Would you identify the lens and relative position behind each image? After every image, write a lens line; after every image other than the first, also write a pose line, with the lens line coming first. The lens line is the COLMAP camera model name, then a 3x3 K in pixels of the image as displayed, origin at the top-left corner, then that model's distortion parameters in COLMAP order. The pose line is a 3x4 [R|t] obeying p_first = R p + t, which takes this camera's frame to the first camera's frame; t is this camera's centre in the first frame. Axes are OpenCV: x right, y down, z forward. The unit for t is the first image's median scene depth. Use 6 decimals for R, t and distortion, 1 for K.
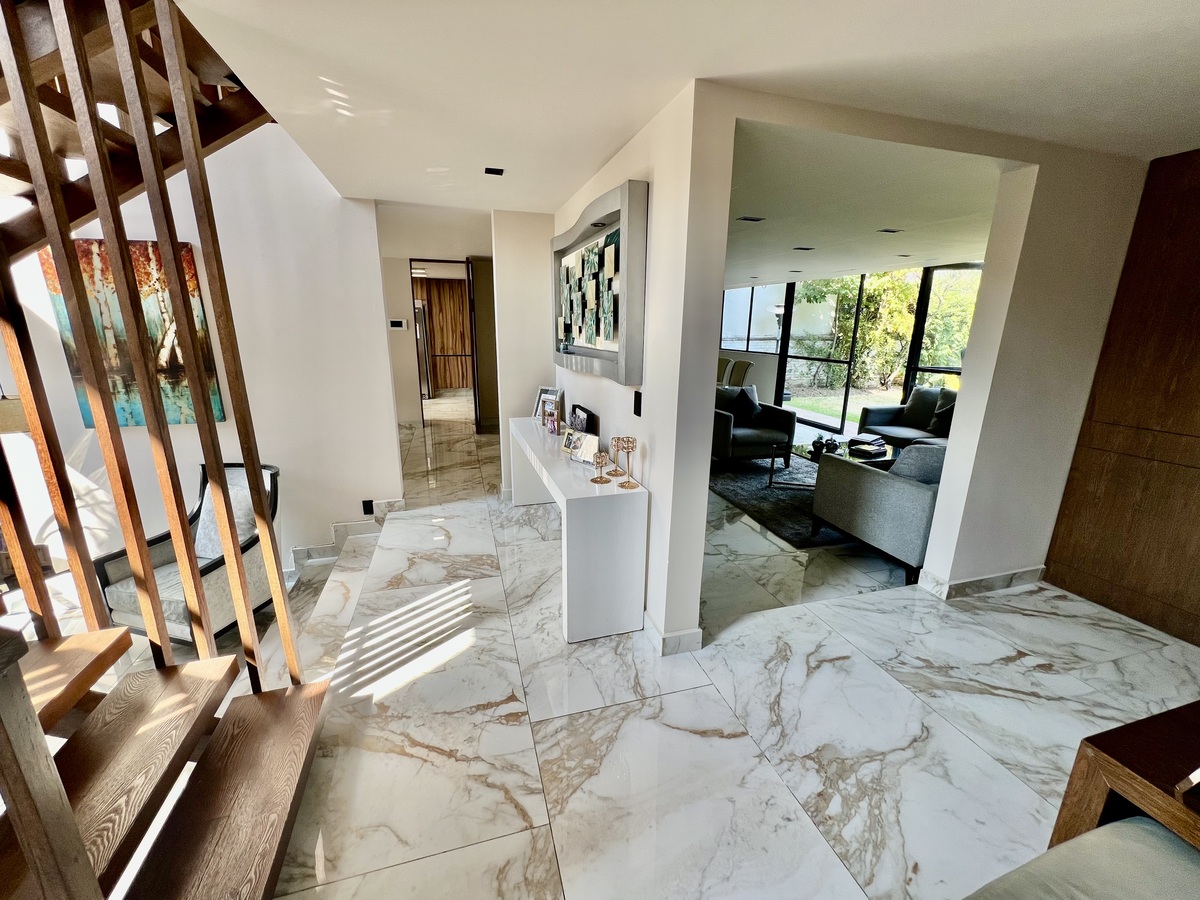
lens RADIAL K [[481.3, 0, 601.2], [0, 481.3, 451.3], [0, 0, 1]] dist [-0.002163, 0.000409]
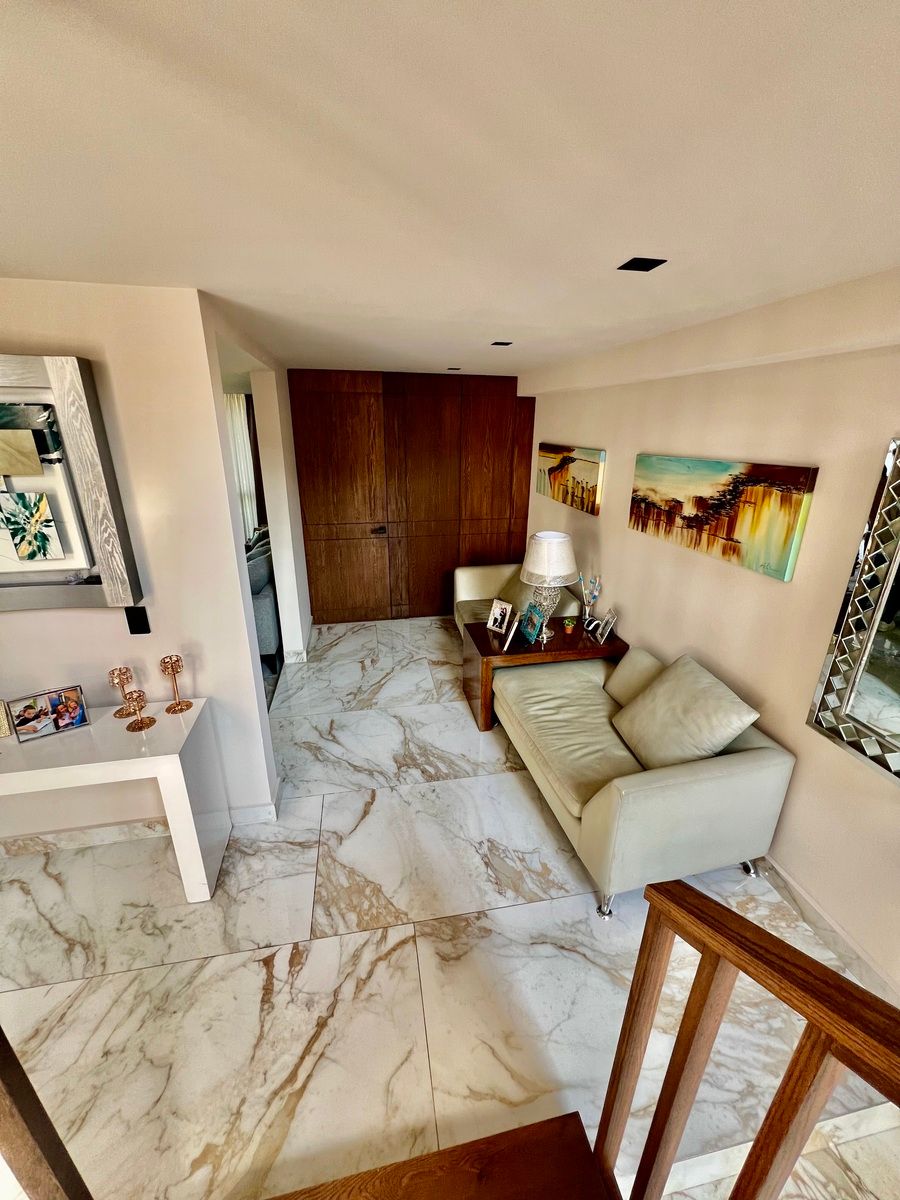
lens RADIAL K [[475.2, 0, 446.9], [0, 475.2, 598.9], [0, 0, 1]] dist [-0.001338, 0.000021]
pose [[0.113003, -0.350800, 0.929607, -0.769460], [0.247784, 0.915990, 0.315541, -0.323842], [-0.962202, 0.194685, 0.190432, 0.387180]]
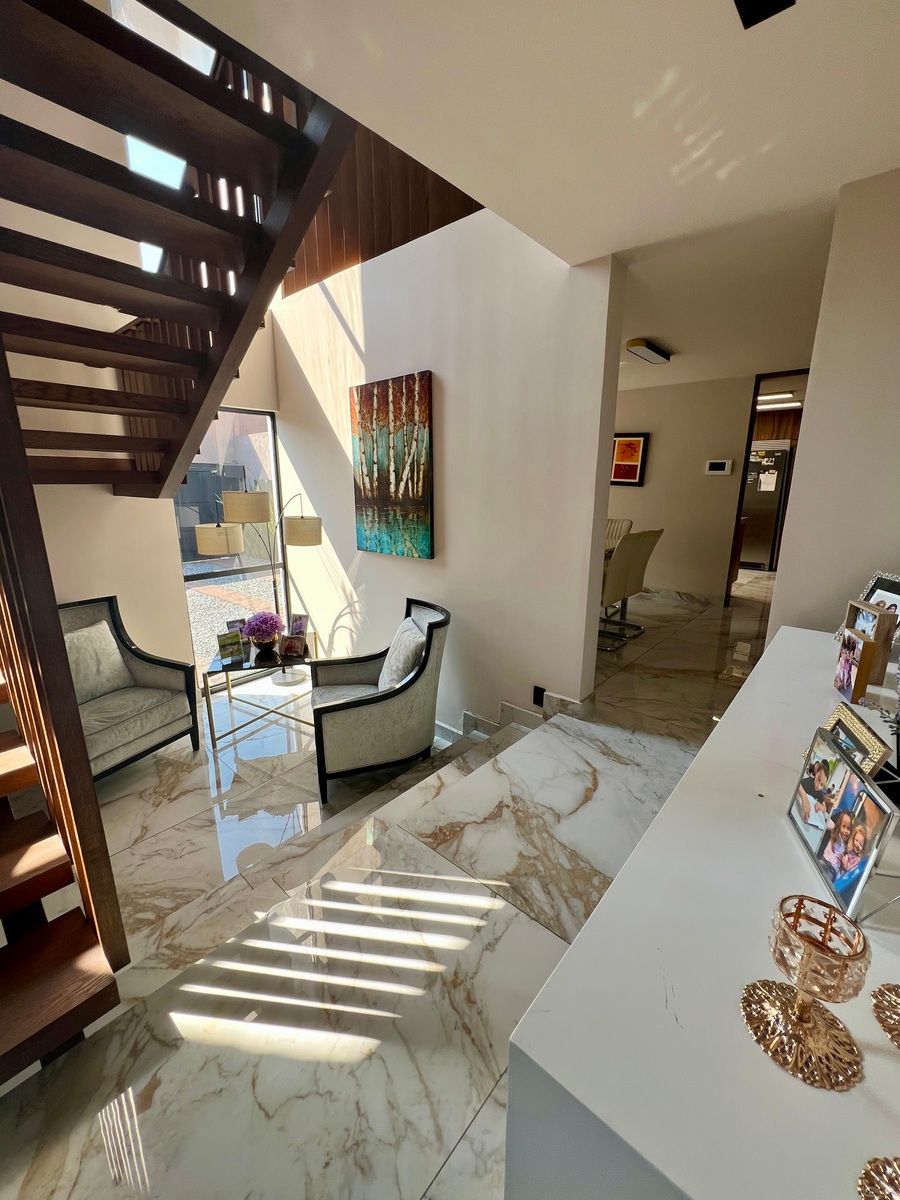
lens RADIAL K [[481.3, 0, 450.8], [0, 481.3, 596.2], [0, 0, 1]] dist [-0.002163, 0.000409]
pose [[0.524008, 0.186573, -0.831027, 0.074470], [-0.213010, 0.973413, 0.084225, -0.139485], [0.824647, 0.132882, 0.549818, 0.916191]]
